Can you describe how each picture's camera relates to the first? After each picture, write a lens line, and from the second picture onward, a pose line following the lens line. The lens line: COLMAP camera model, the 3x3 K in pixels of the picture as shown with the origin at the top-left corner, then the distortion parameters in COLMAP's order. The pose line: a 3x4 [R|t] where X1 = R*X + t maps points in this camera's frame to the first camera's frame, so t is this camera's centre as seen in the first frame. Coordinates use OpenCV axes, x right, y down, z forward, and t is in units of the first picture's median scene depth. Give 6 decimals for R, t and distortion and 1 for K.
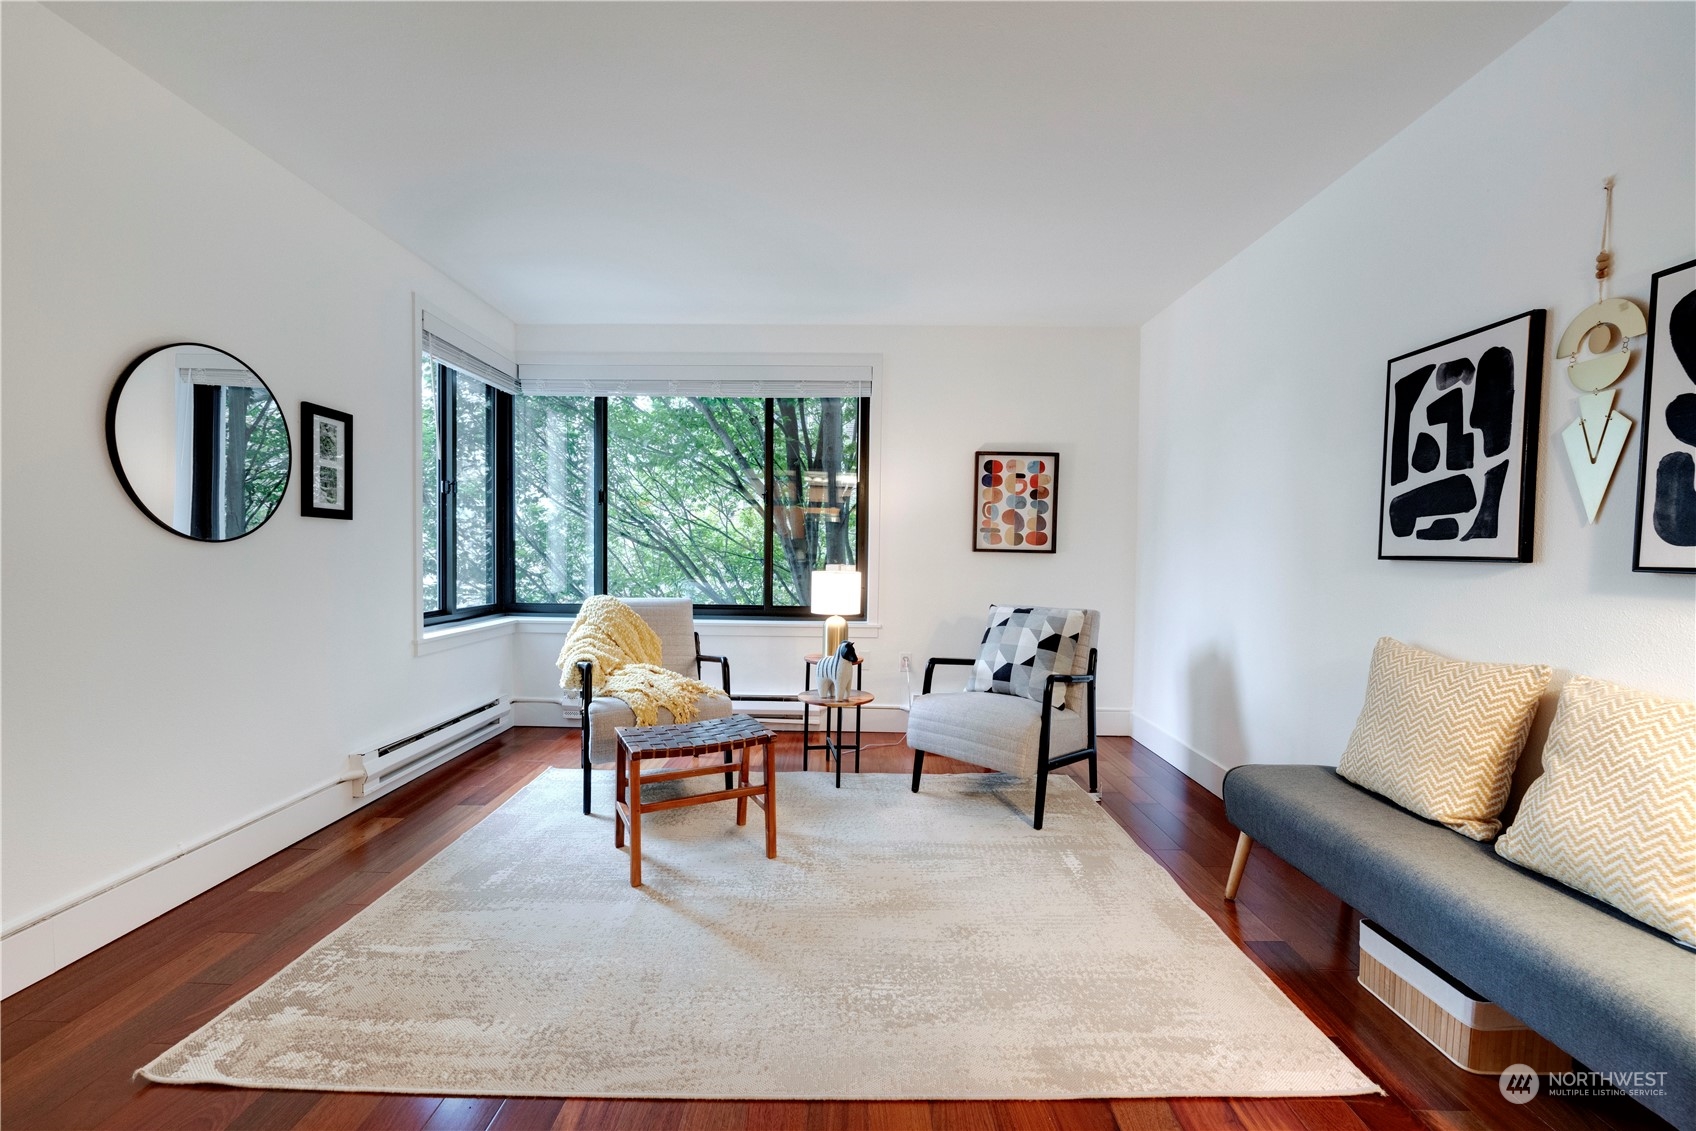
lens RADIAL K [[695.8, 0, 843.2], [0, 695.8, 561.8], [0, 0, 1]] dist [-0.001583, -0.005529]
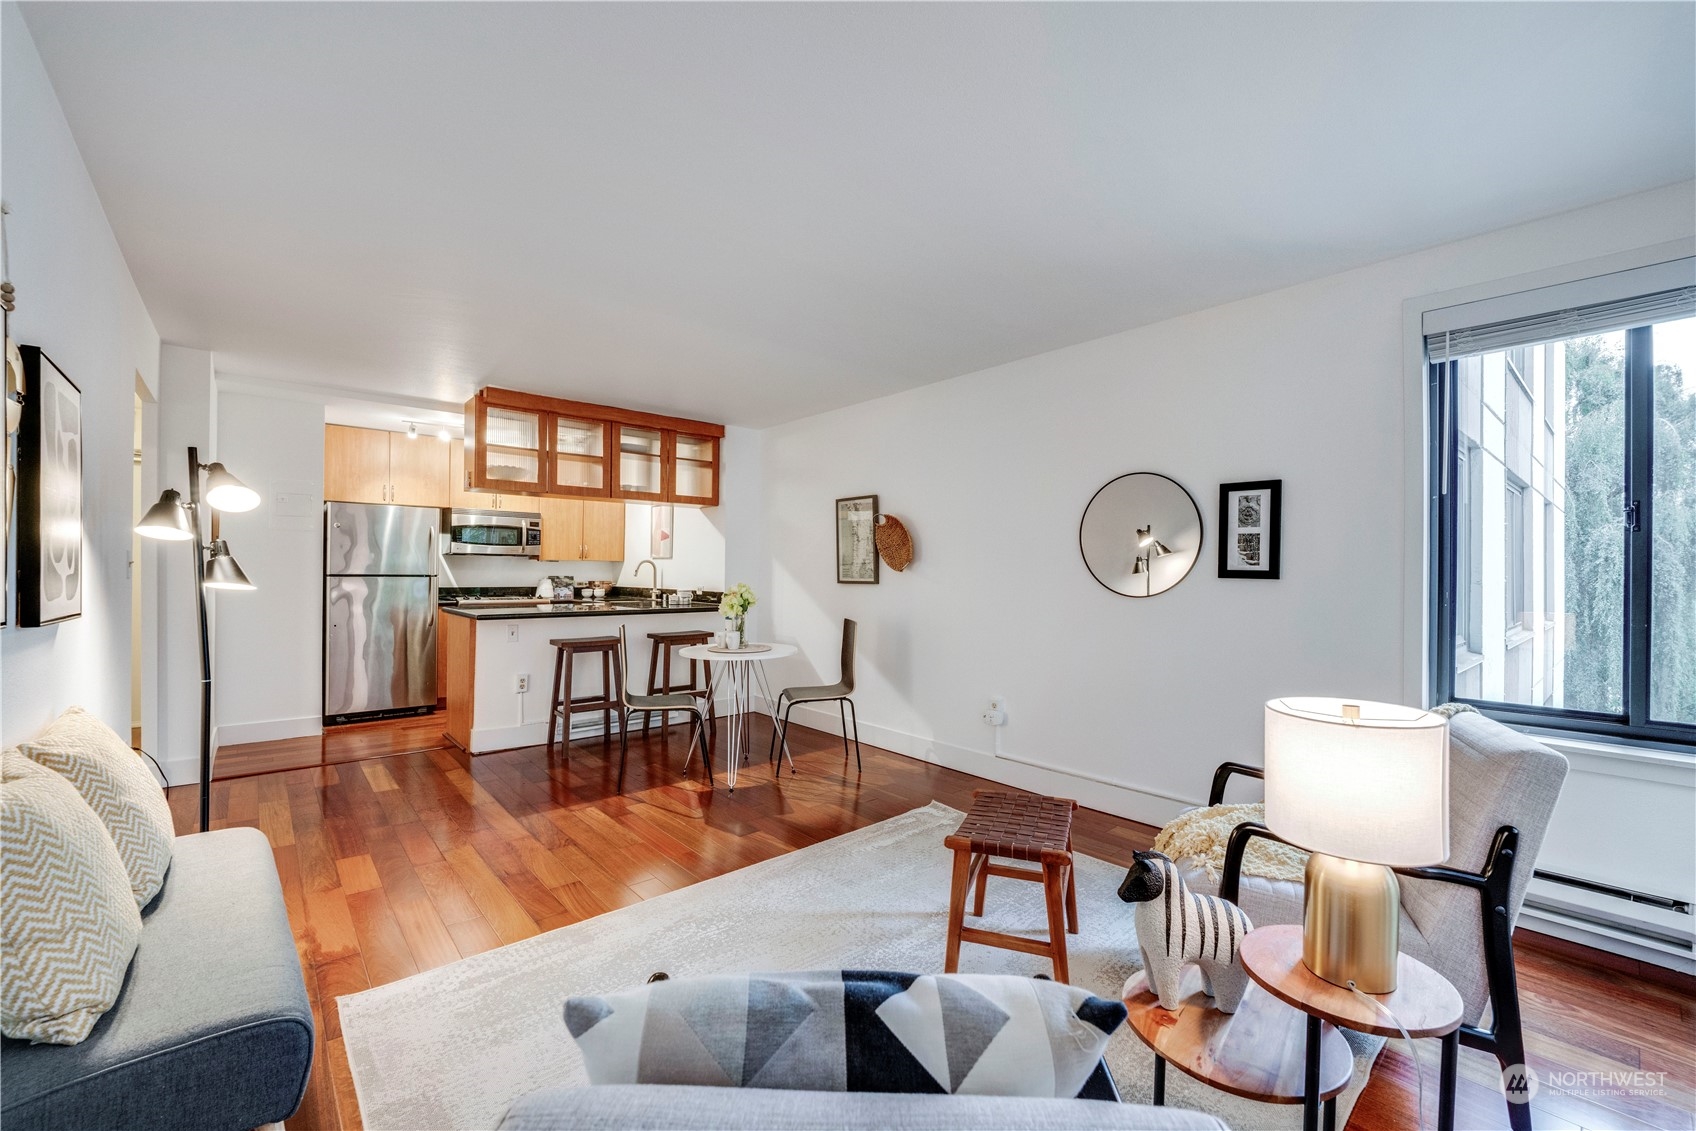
lens RADIAL K [[690.1, 0, 841.4], [0, 690.1, 573.1], [0, 0, 1]] dist [-0.009866, -0.000702]
pose [[-0.753191, -0.018251, -0.657549, 0.476924], [-0.028863, 0.999569, 0.005318, -0.056676], [0.657169, 0.022984, -0.753393, 1.359724]]
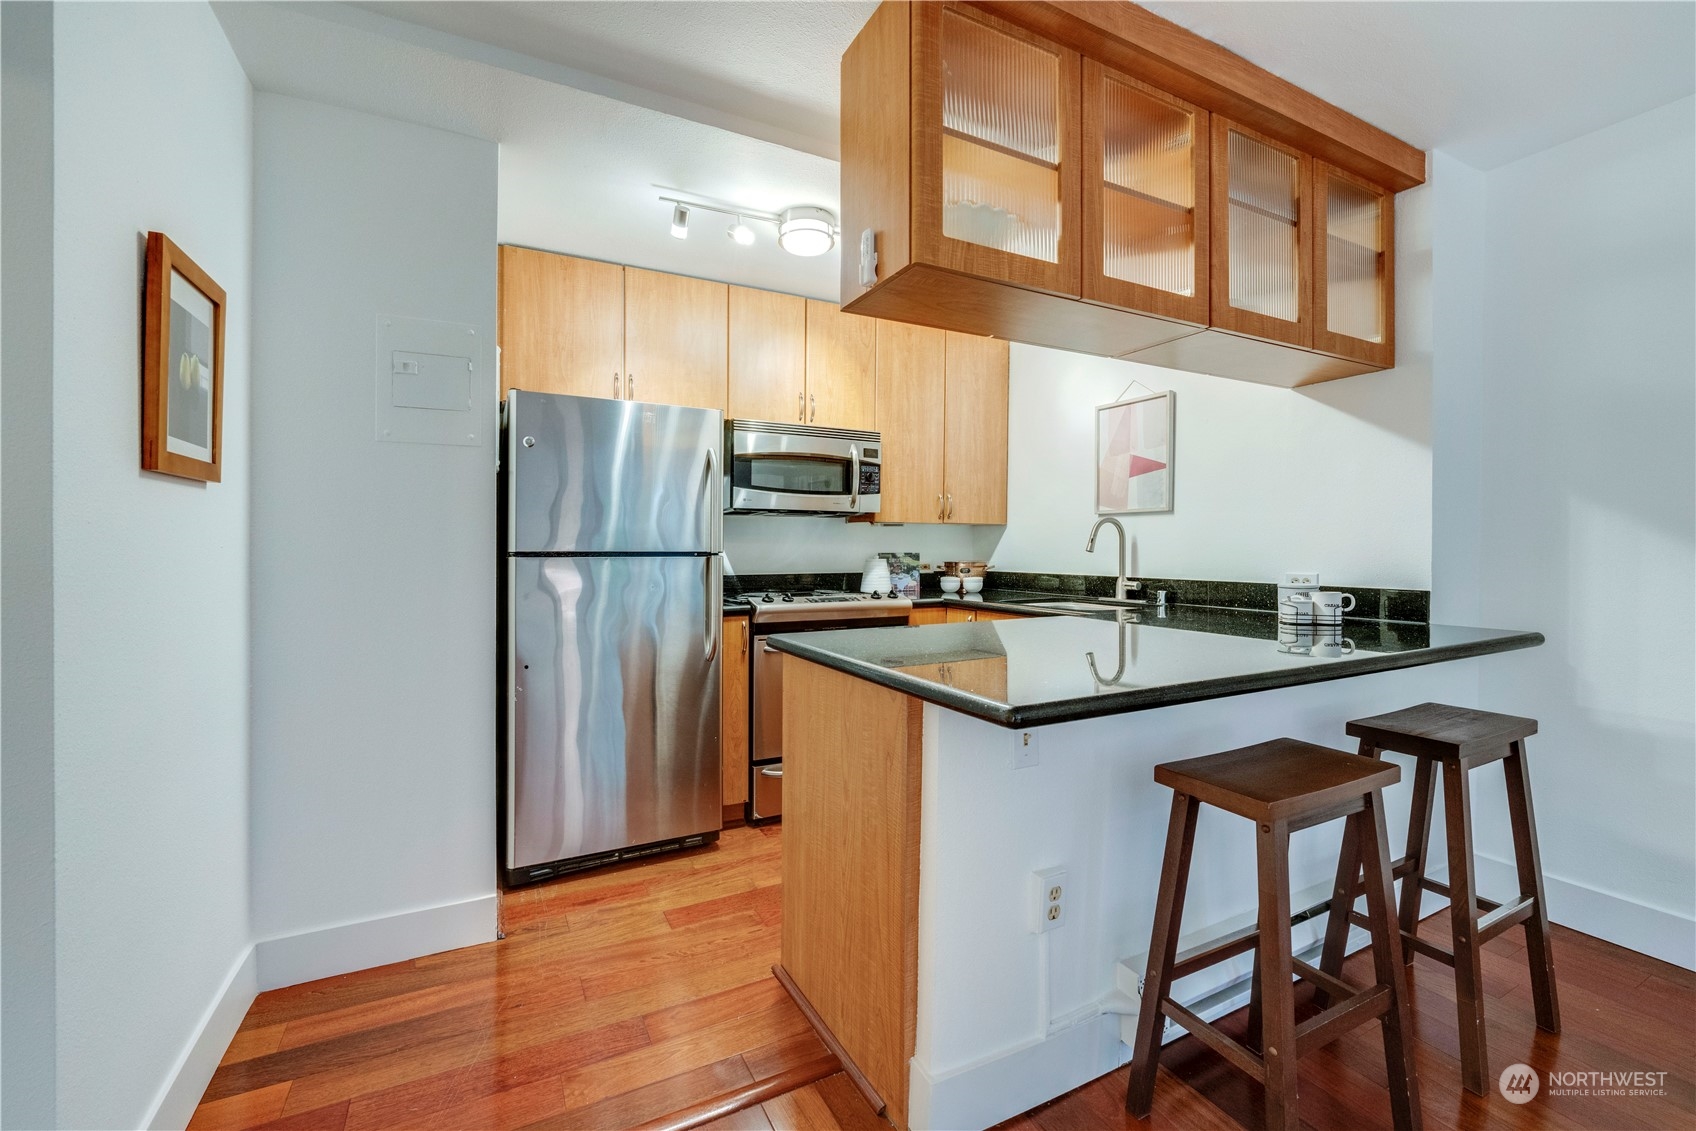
lens RADIAL K [[705.5, 0, 846.2], [0, 705.5, 545.0], [0, 0, 1]] dist [-0.001255, -0.008293]
pose [[-0.884842, -0.013911, -0.465683, 0.338470], [-0.017670, 0.999837, 0.003707, -0.021697], [0.465556, 0.011509, -0.884944, -0.032842]]
